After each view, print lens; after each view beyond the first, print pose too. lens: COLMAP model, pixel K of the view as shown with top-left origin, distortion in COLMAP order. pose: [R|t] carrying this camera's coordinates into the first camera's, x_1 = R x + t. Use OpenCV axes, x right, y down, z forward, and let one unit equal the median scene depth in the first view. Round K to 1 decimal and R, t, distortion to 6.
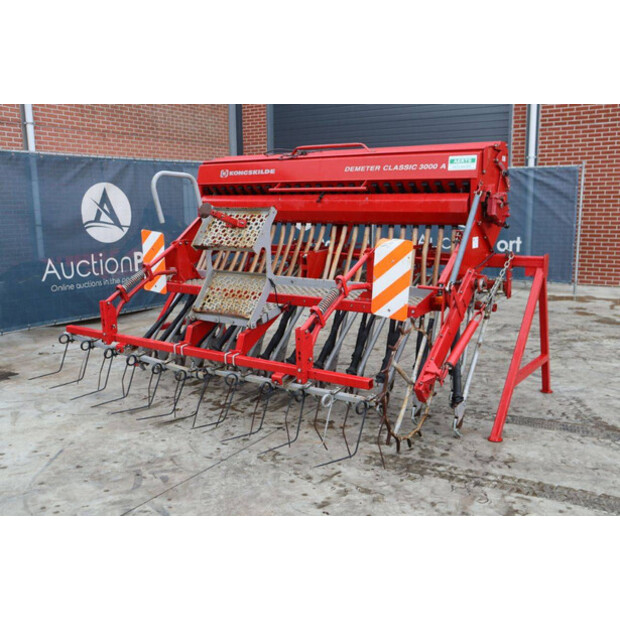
lens RADIAL K [[655.4, 0, 310.0], [0, 655.4, 310.0], [0, 0, 1]] dist [-0.026909, -0.010064]
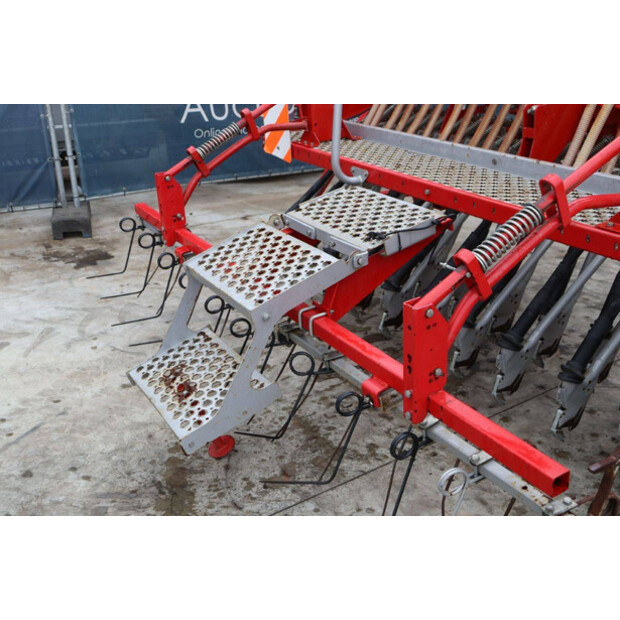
lens RADIAL K [[718.8, 0, 310.0], [0, 718.8, 310.0], [0, 0, 1]] dist [-0.011767, -0.009005]
pose [[0.909366, 0.155603, -0.385798, 0.072327], [-0.065961, 0.969611, 0.235592, -0.050681], [0.410733, -0.188792, 0.891995, 0.395503]]
